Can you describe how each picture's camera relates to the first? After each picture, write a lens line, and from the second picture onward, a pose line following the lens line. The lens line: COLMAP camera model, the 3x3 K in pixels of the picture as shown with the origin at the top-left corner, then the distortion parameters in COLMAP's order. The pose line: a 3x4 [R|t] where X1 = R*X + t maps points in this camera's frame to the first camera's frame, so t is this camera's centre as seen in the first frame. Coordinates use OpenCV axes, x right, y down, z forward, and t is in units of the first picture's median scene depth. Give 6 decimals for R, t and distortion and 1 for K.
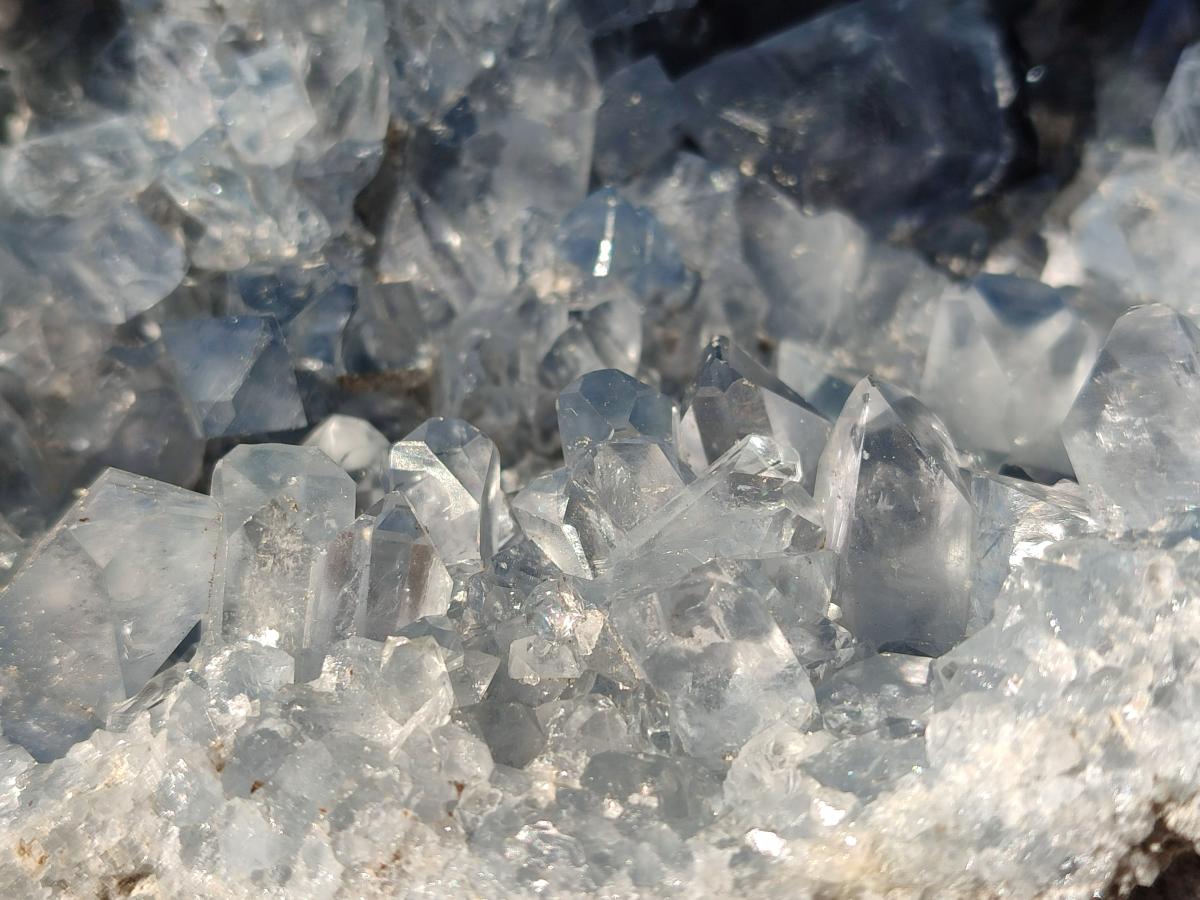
lens RADIAL K [[1798.0, 0, 600.0], [0, 1798.0, 450.0], [0, 0, 1]] dist [0.239728, -1.503395]
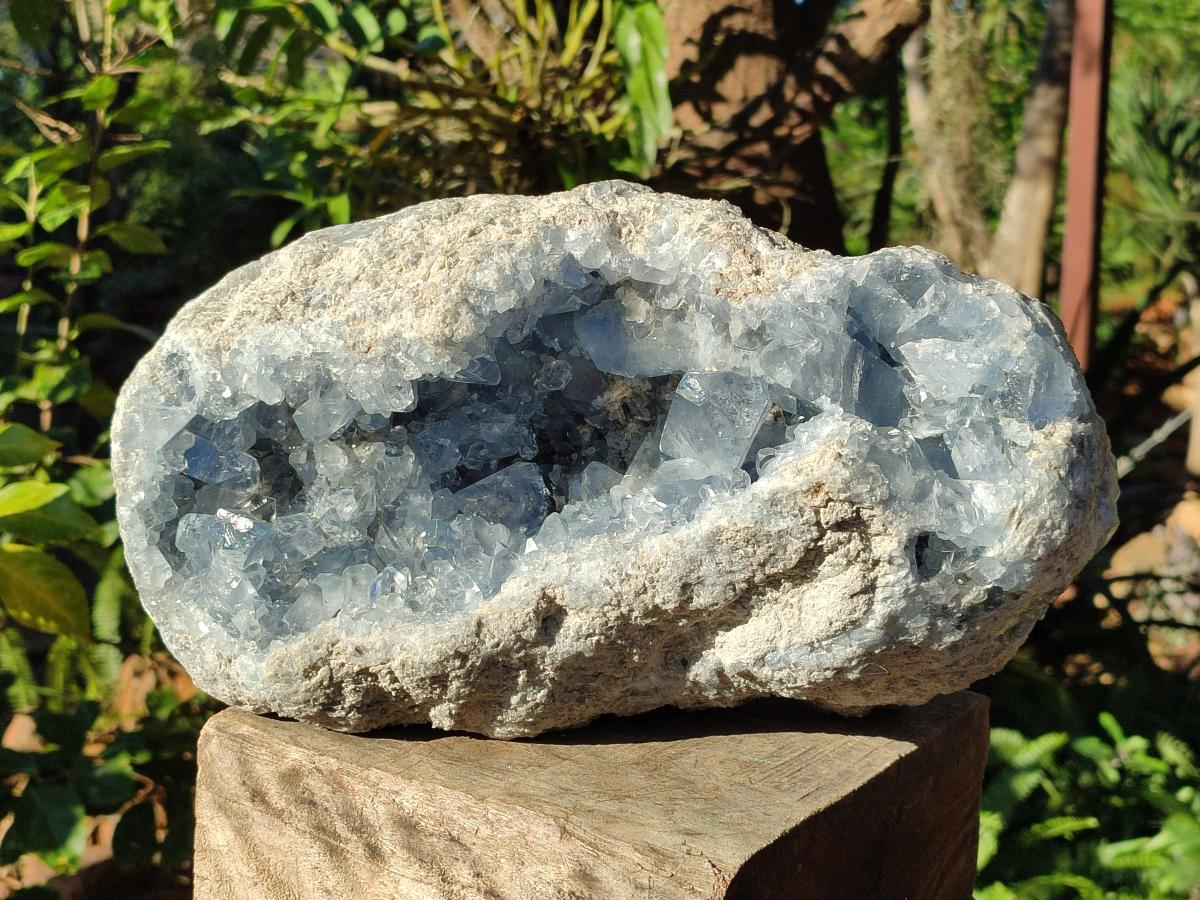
lens RADIAL K [[1798.0, 0, 600.0], [0, 1798.0, 450.0], [0, 0, 1]] dist [0.239728, -1.503395]
pose [[0.994880, -0.074172, 0.068641, 0.097006], [0.093892, 0.929630, -0.356333, 1.089769], [-0.037381, 0.360953, 0.931835, -2.555797]]
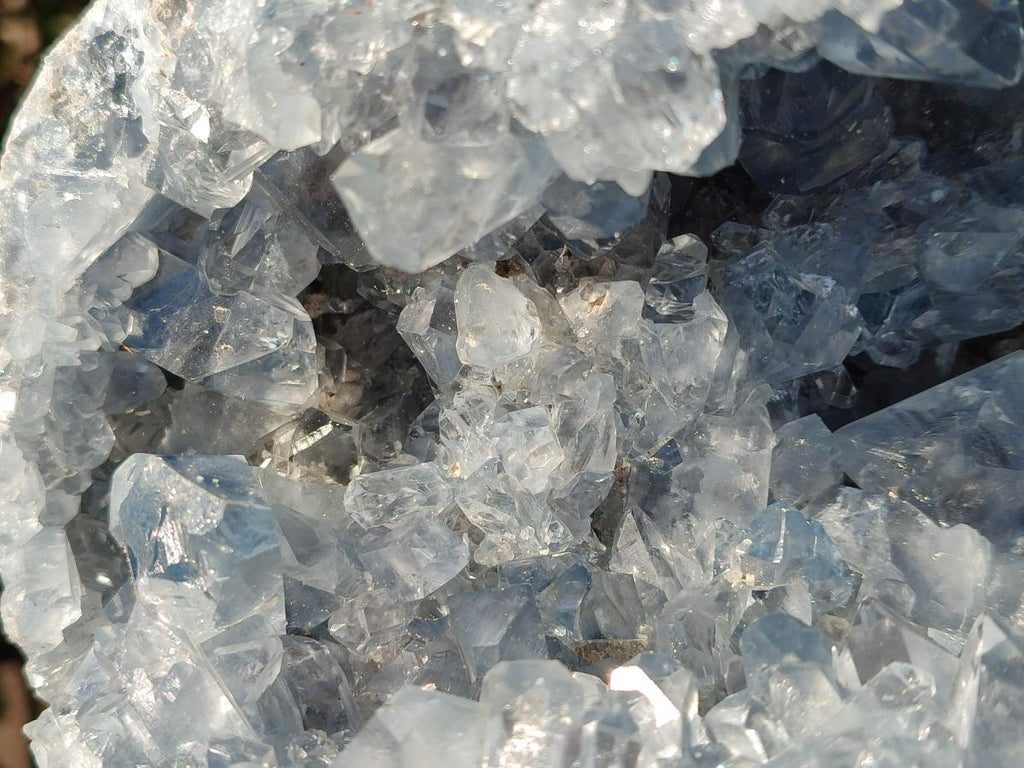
lens RADIAL K [[1534.3, 0, 512.0], [0, 1534.3, 384.0], [0, 0, 1]] dist [0.239728, -1.503395]
pose [[0.980862, -0.033106, -0.191871, 0.030530], [-0.032589, 0.943623, -0.329413, 0.151348], [0.191959, 0.329362, 0.924485, -0.111334]]
